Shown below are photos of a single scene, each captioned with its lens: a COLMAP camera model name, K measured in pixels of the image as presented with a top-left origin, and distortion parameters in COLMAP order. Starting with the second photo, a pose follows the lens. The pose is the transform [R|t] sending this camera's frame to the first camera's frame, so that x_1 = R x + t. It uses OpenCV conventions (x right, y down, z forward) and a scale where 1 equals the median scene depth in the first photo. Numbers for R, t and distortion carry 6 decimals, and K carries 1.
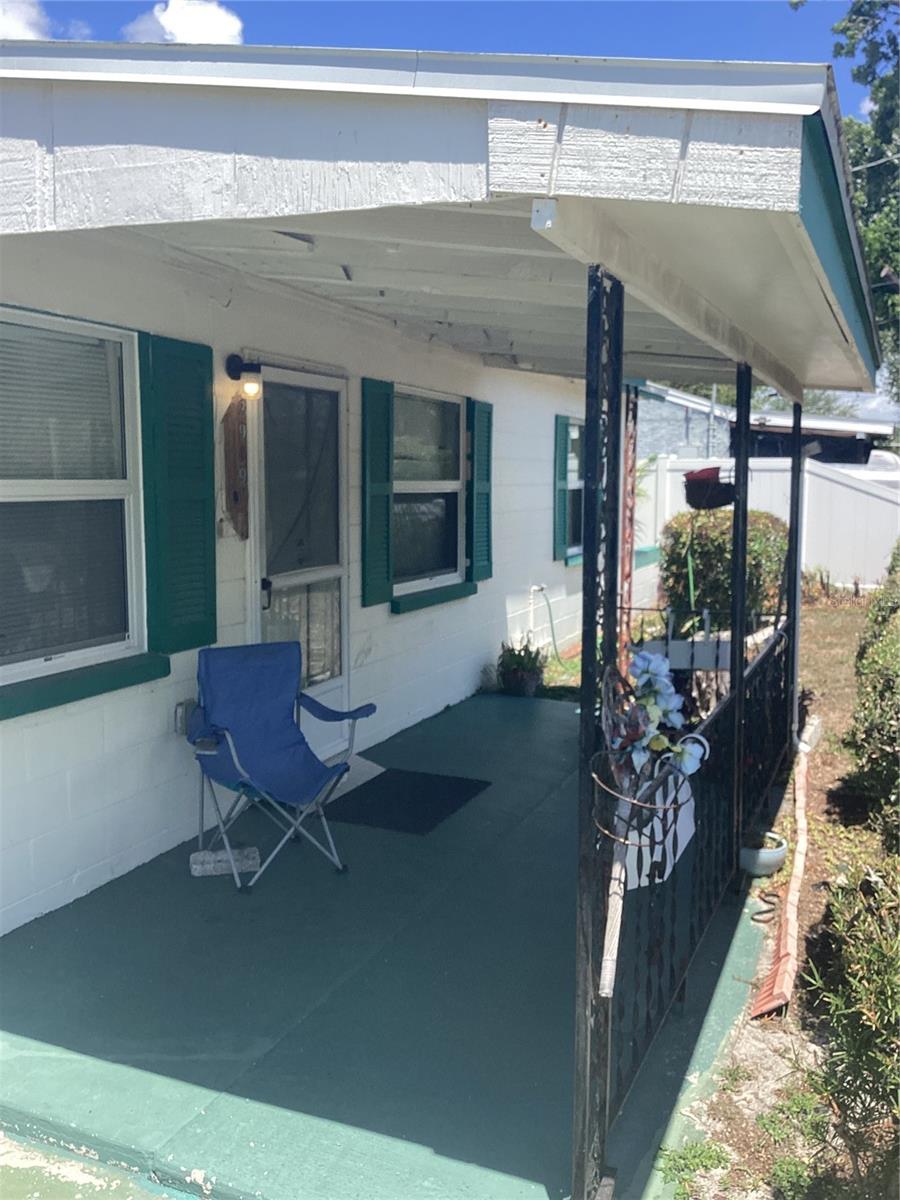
lens RADIAL K [[1093.2, 0, 452.4], [0, 1093.2, 583.4], [0, 0, 1]] dist [0.114981, -0.200176]
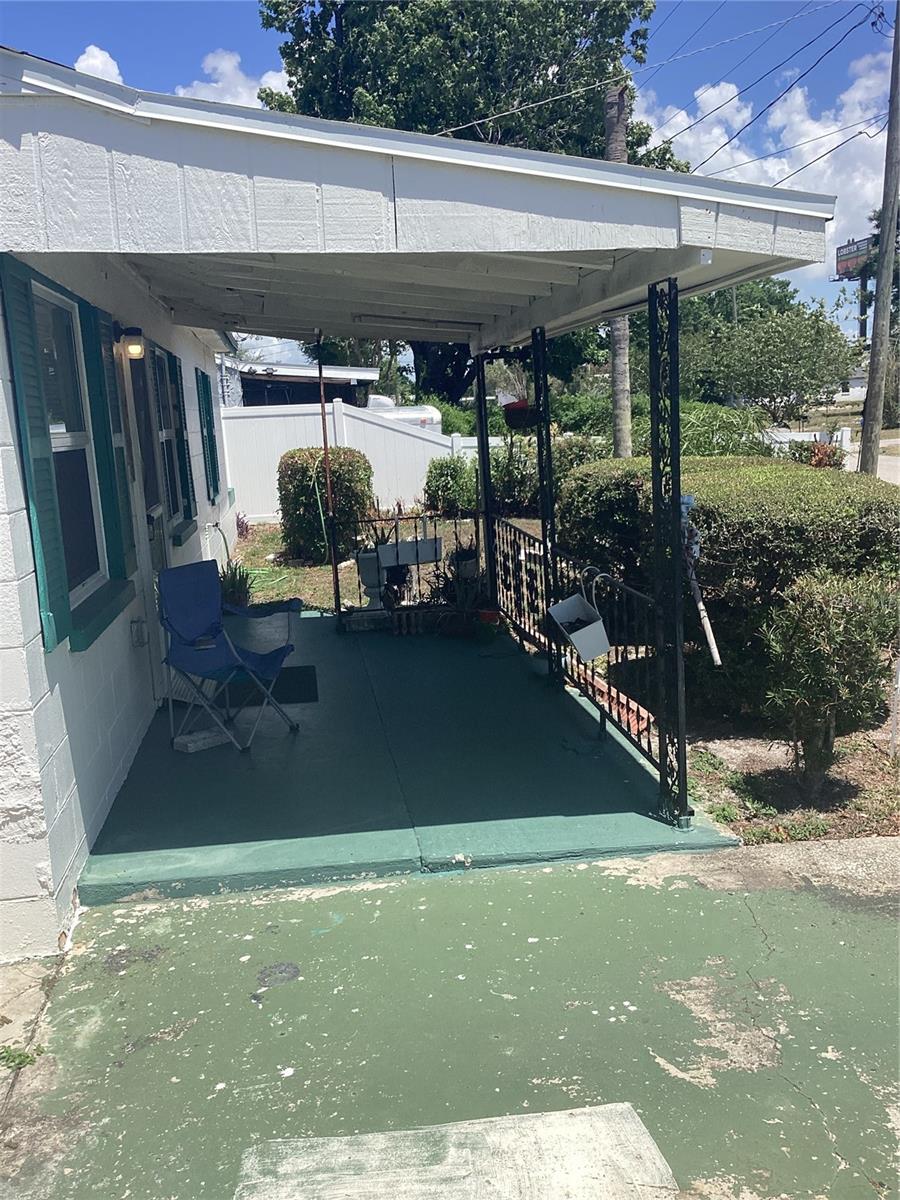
lens RADIAL K [[1093.2, 0, 452.4], [0, 1093.2, 583.4], [0, 0, 1]] dist [0.114981, -0.200176]
pose [[0.860002, -0.123668, 0.495079, -0.960682], [0.102537, 0.992281, 0.069750, 0.039854], [-0.499883, -0.009222, 0.866044, -0.338942]]
